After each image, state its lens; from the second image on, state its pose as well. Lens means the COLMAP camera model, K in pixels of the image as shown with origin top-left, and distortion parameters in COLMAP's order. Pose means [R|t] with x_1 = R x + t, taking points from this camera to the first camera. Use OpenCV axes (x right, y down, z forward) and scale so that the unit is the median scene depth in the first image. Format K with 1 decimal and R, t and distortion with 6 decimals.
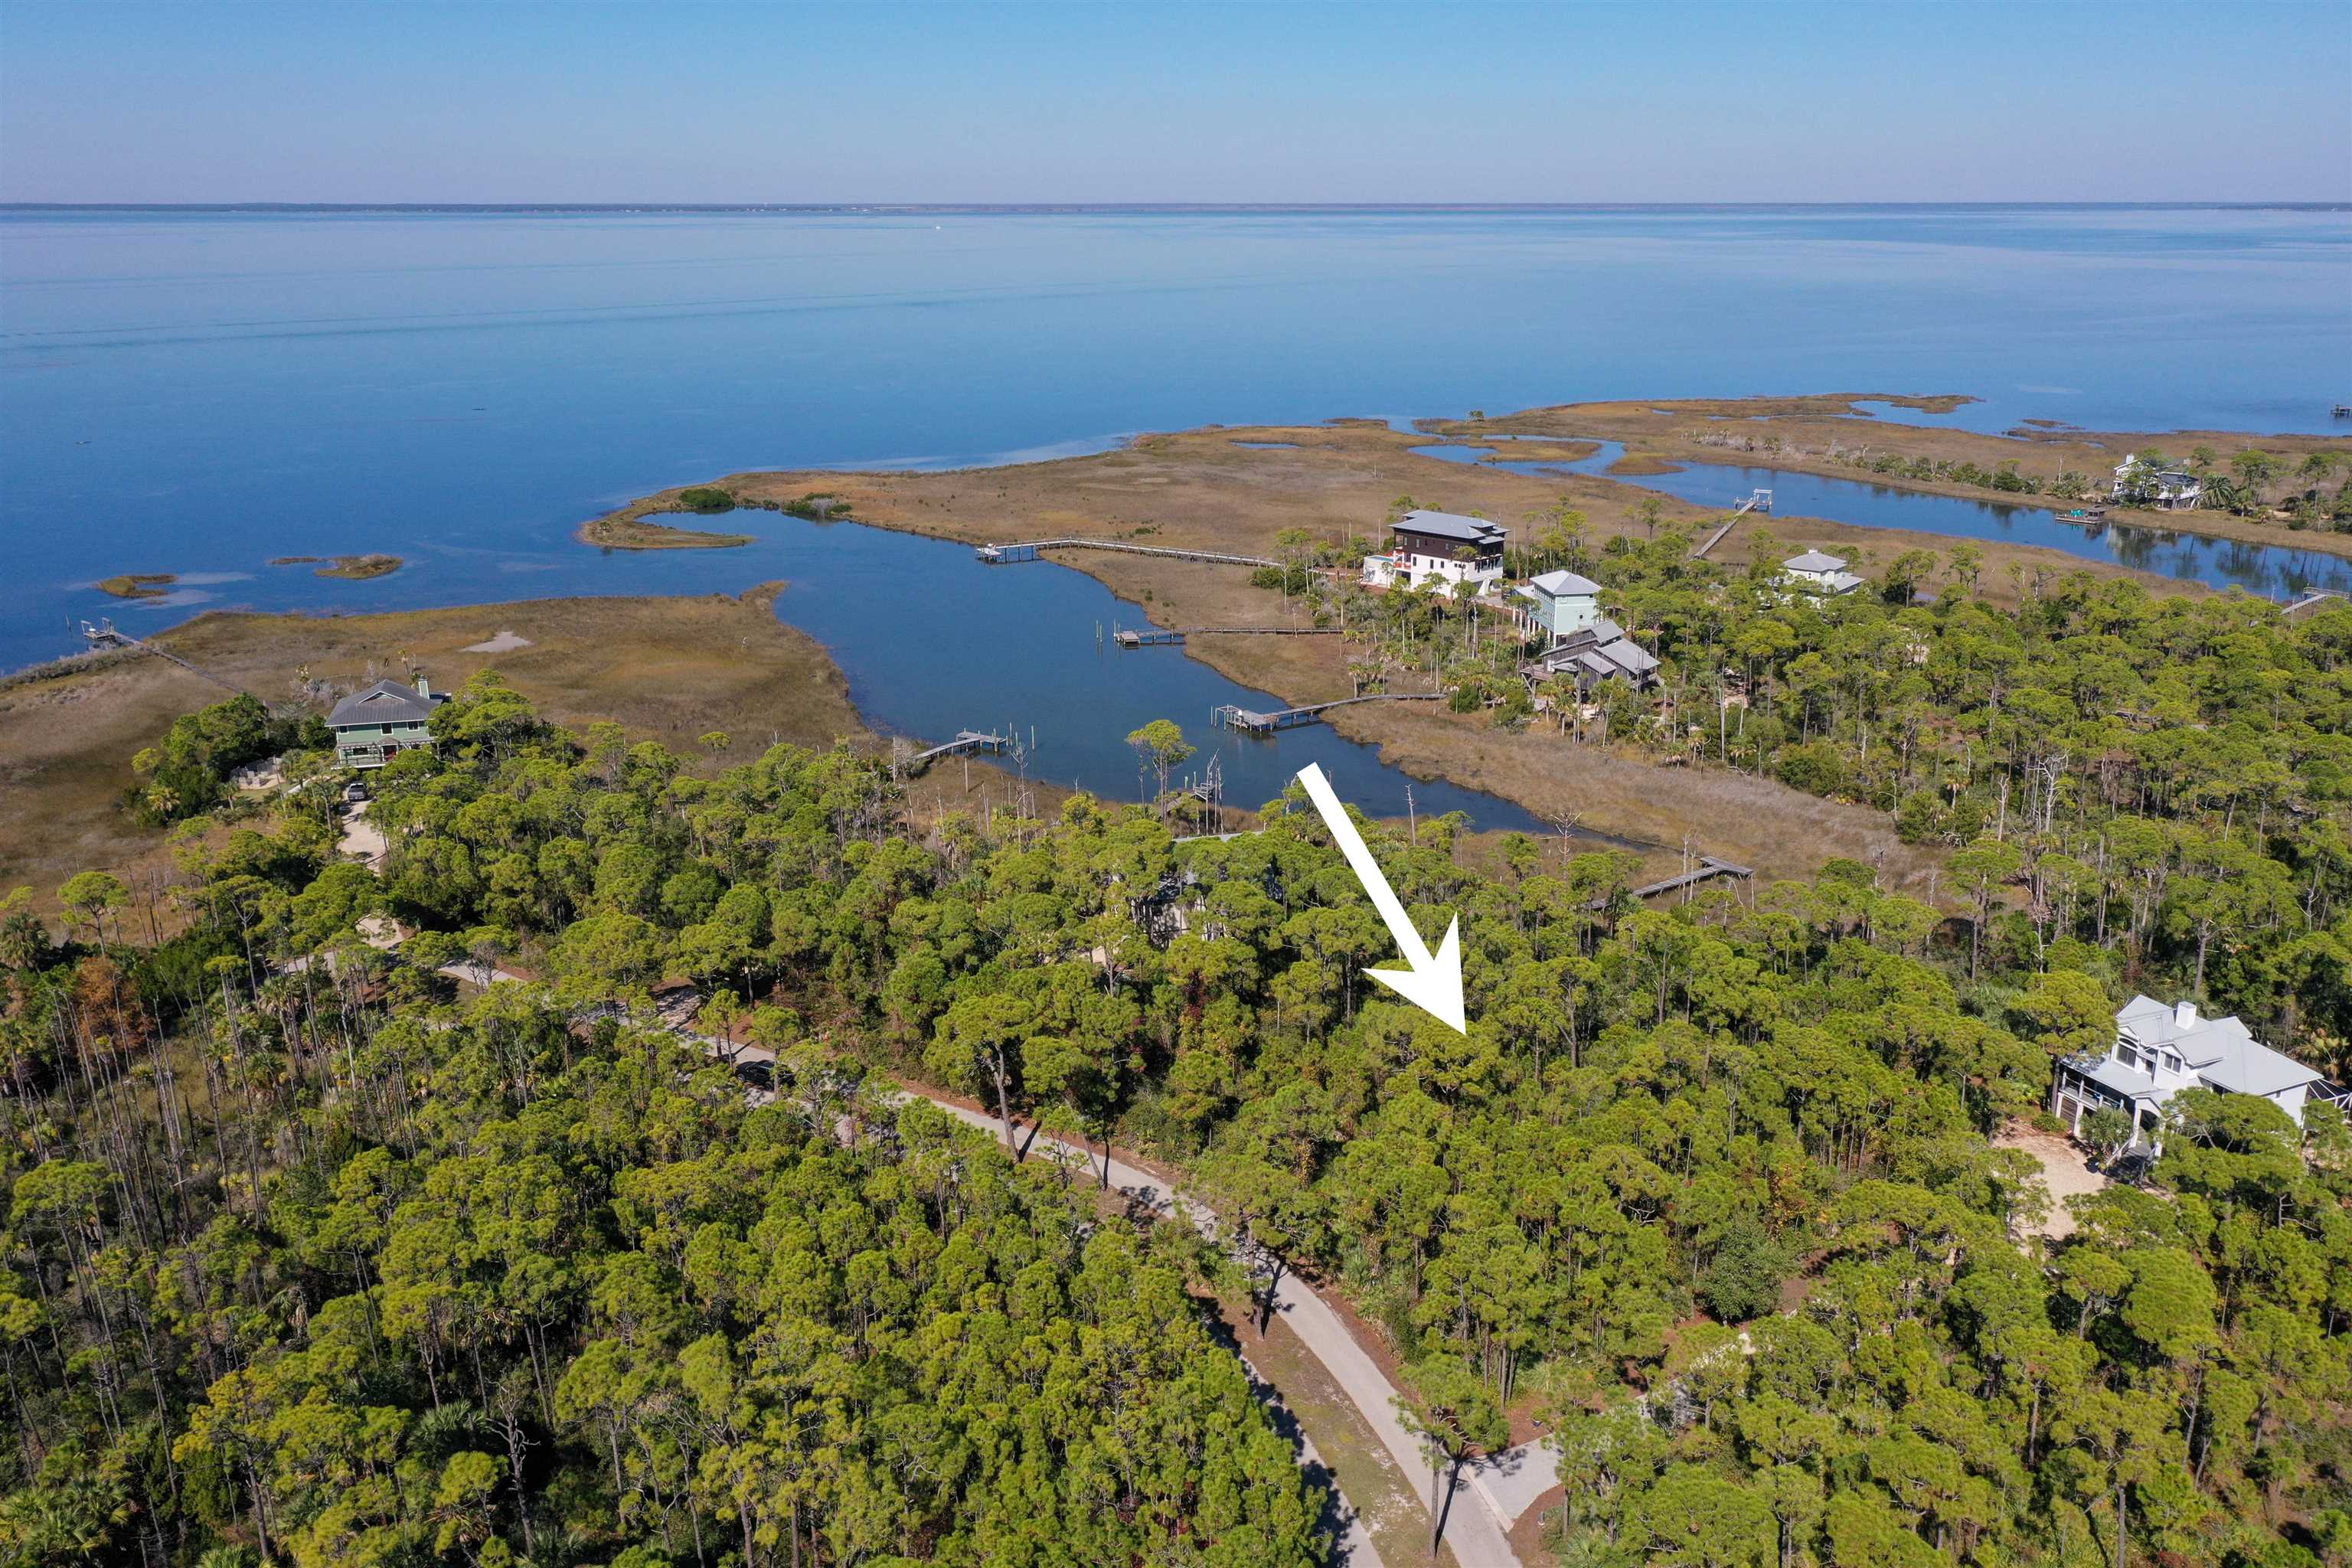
lens RADIAL K [[1863.4, 0, 1176.0], [0, 1863.4, 784.0], [0, 0, 1]] dist [-0.005008, 0.001637]
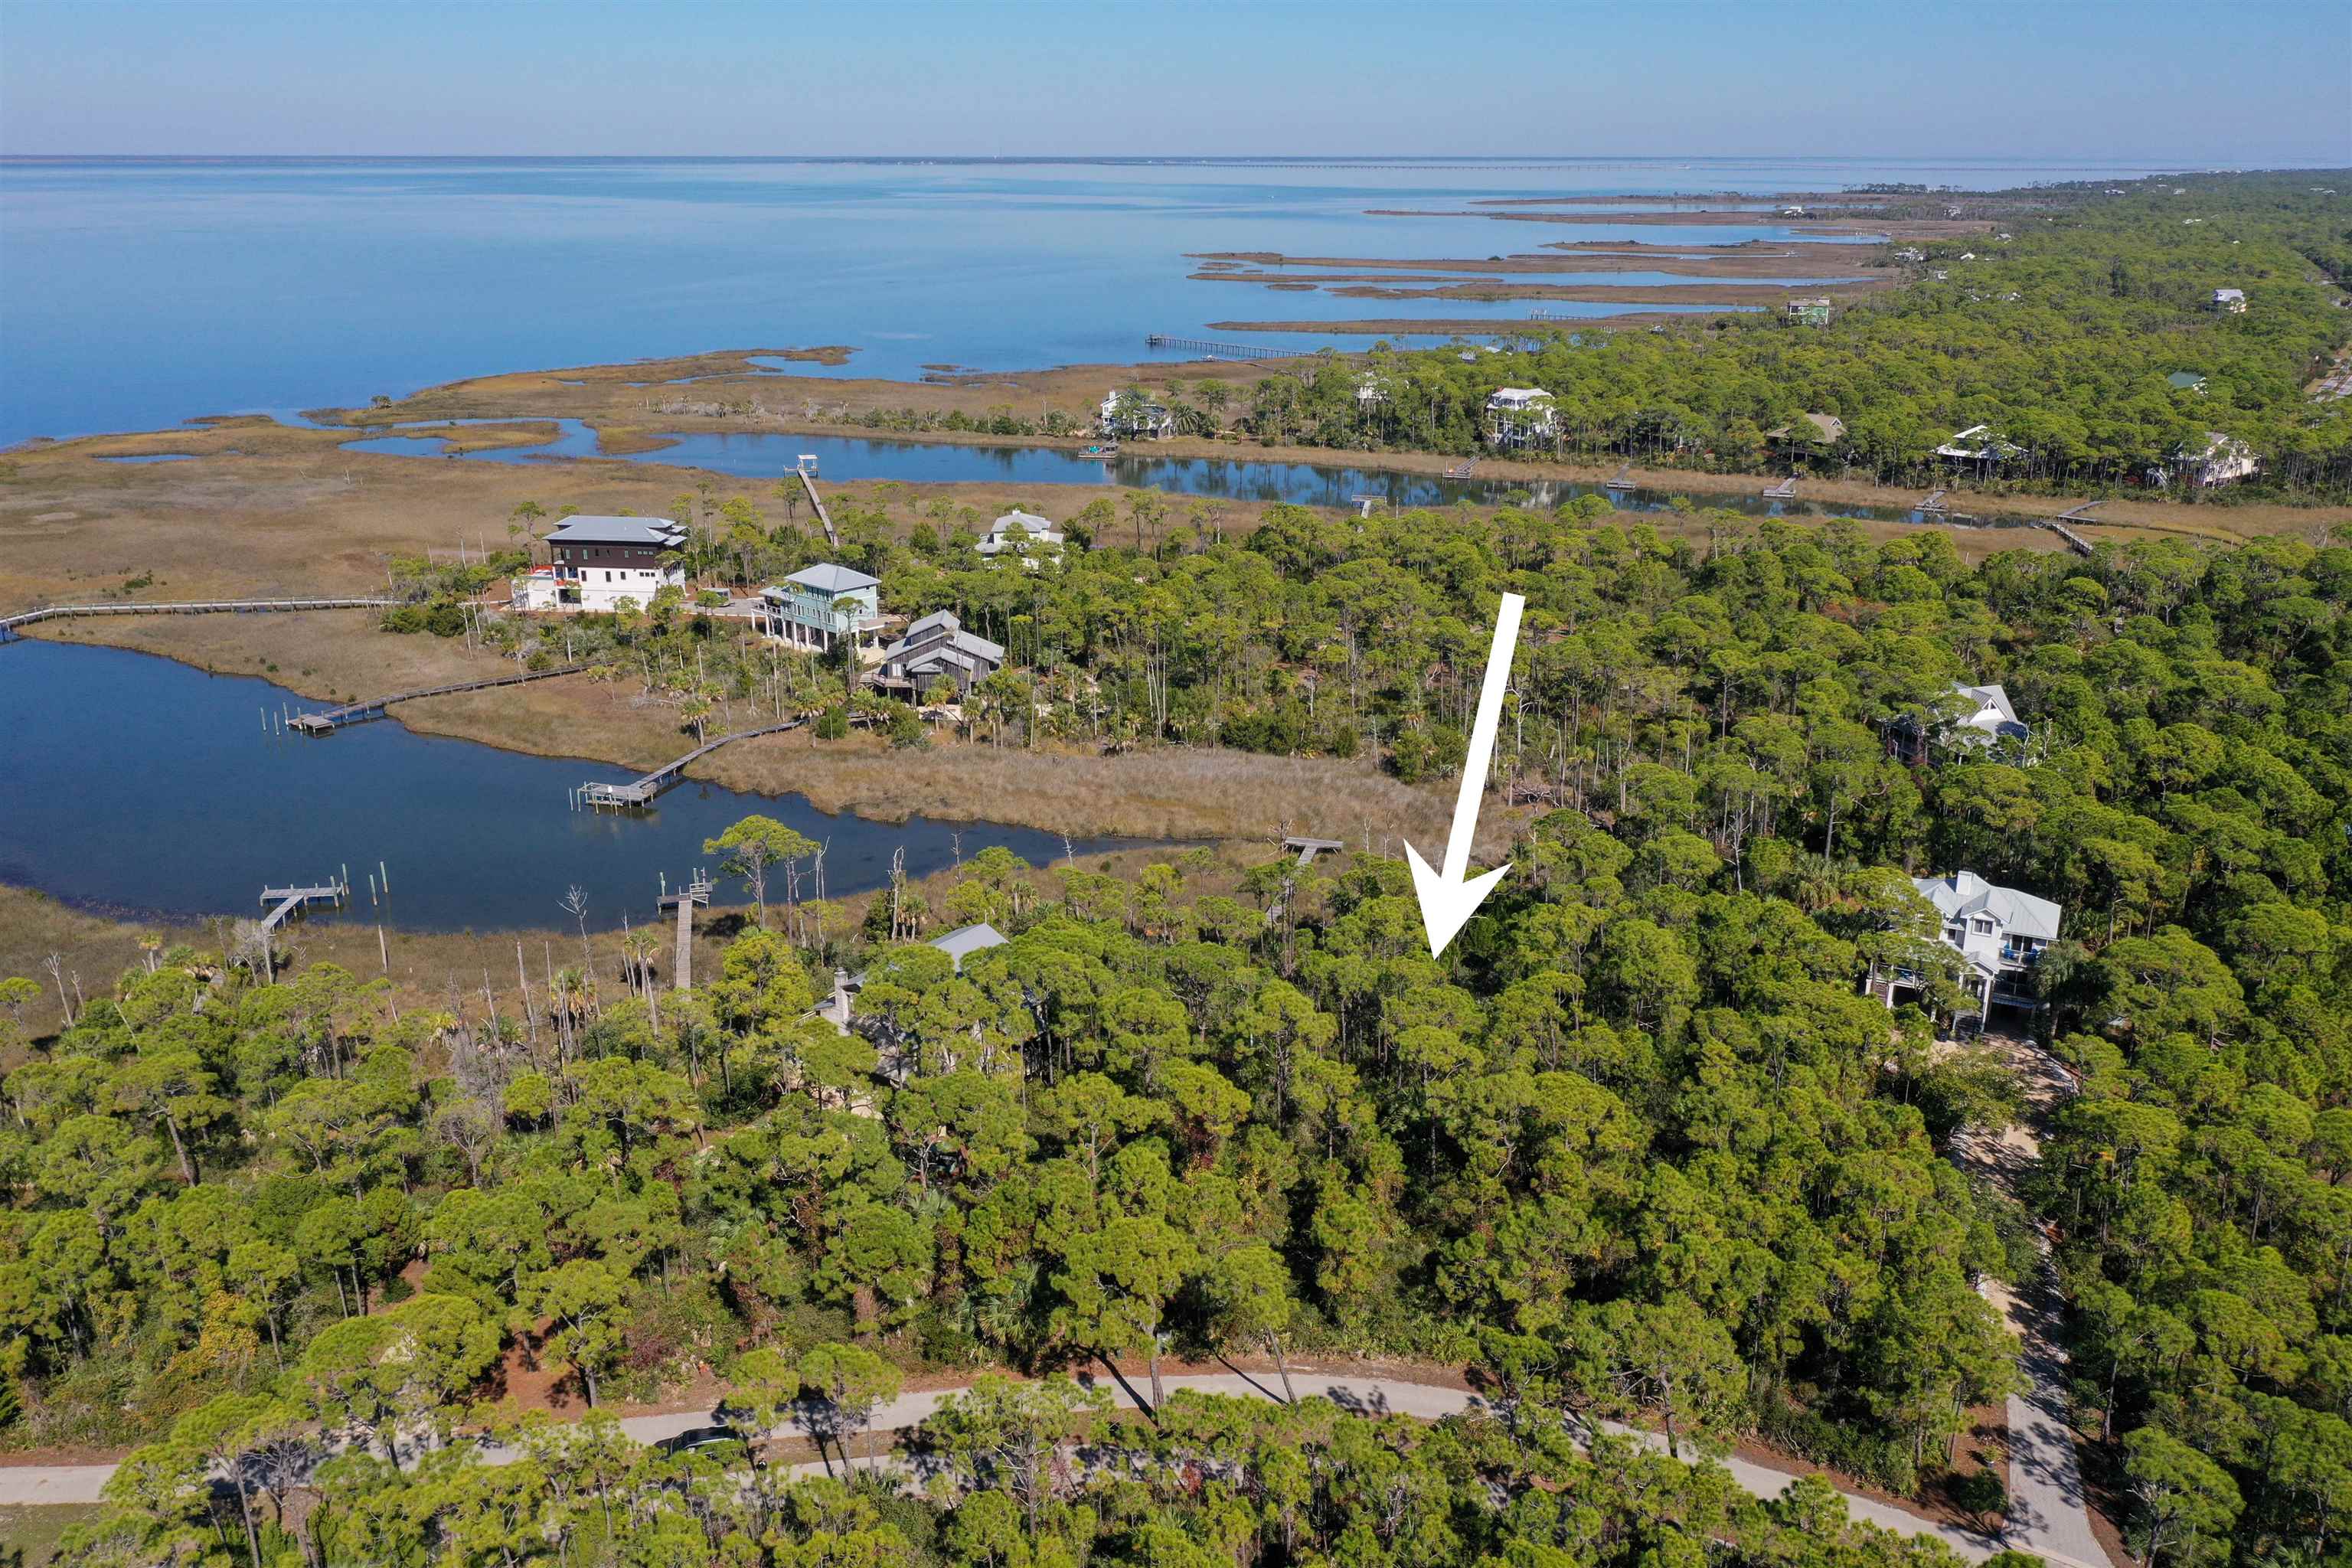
lens RADIAL K [[1863.4, 0, 1176.0], [0, 1863.4, 784.0], [0, 0, 1]] dist [-0.005008, 0.001637]
pose [[0.769735, -0.199797, 0.606291, -0.165859], [0.185990, 0.978745, 0.086406, -0.040274], [-0.610668, 0.046255, 0.790534, 0.129788]]
